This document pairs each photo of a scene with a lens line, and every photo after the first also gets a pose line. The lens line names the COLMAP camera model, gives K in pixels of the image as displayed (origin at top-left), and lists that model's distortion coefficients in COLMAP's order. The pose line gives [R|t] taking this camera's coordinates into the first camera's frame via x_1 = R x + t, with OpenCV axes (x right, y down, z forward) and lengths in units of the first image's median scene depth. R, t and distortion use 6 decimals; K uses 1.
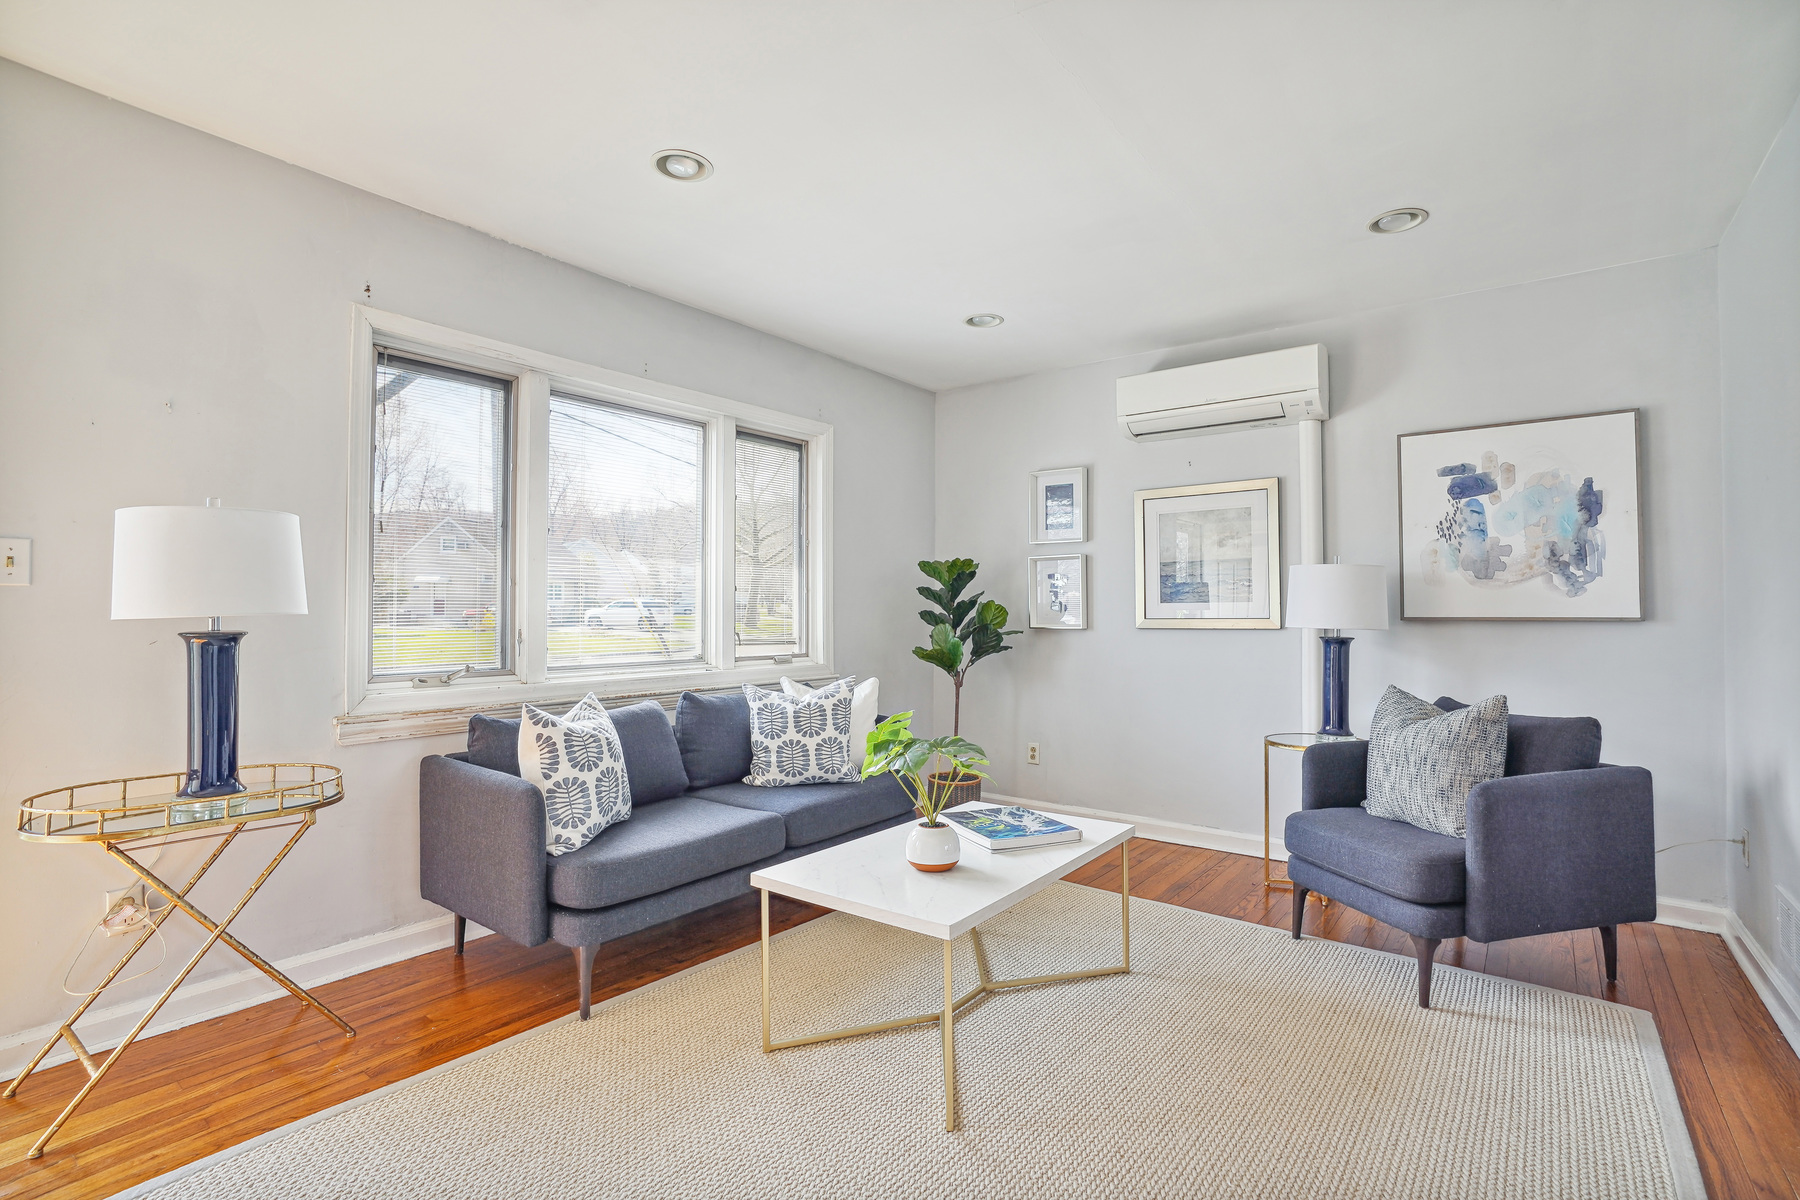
lens RADIAL K [[834.8, 0, 894.8], [0, 834.8, 591.8], [0, 0, 1]] dist [-0.064810, 0.029804]
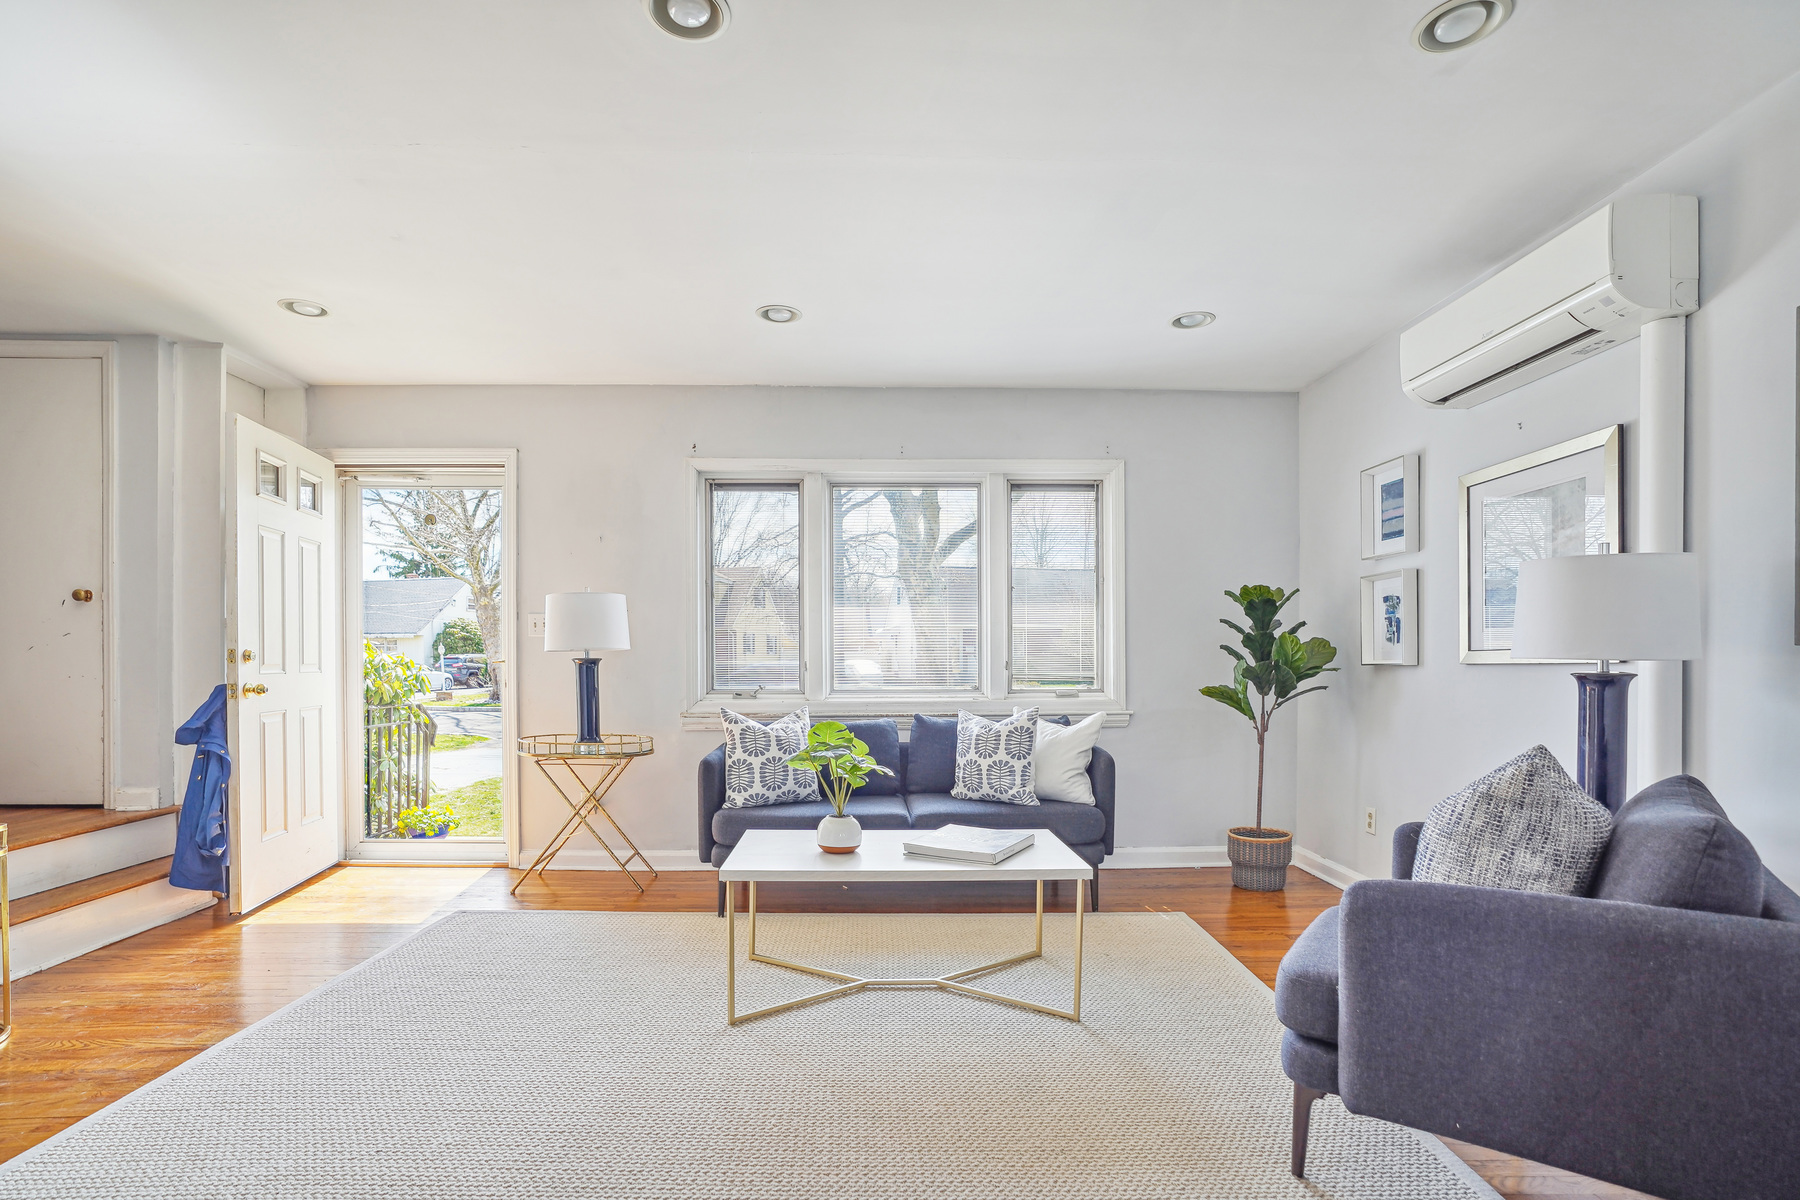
lens RADIAL K [[858.6, 0, 891.5], [0, 858.6, 655.7], [0, 0, 1]] dist [-0.081549, 0.033594]
pose [[0.629123, -0.007012, -0.777274, 0.708195], [0.020970, 0.999748, 0.007953, 0.026078], [0.777023, -0.021303, 0.629112, 0.187923]]
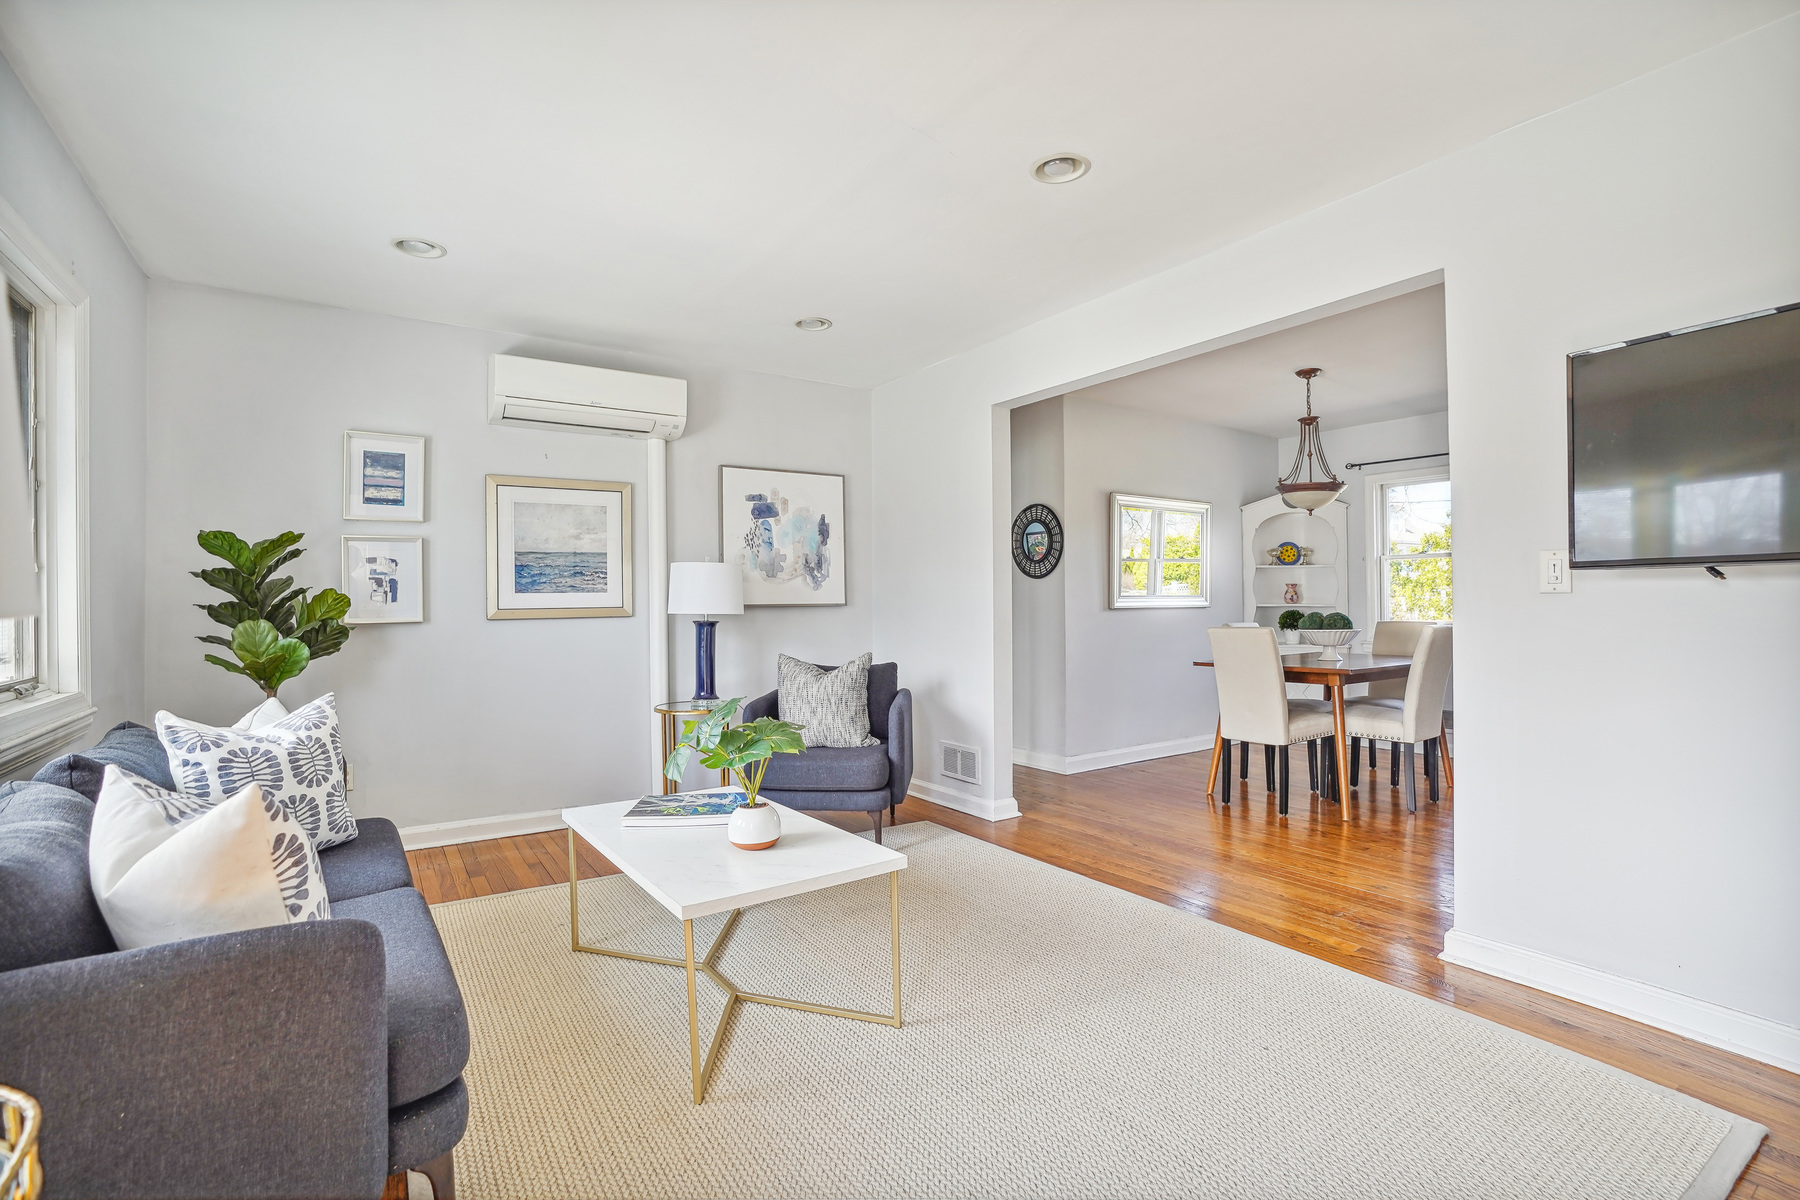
lens RADIAL K [[808.5, 0, 897.0], [0, 808.5, 604.5], [0, 0, 1]] dist [-0.055501, 0.000309]
pose [[0.318573, -0.008037, 0.947864, -0.550983], [-0.015711, 0.999782, 0.013758, 0.009035], [-0.947768, -0.019275, 0.318378, 0.345343]]
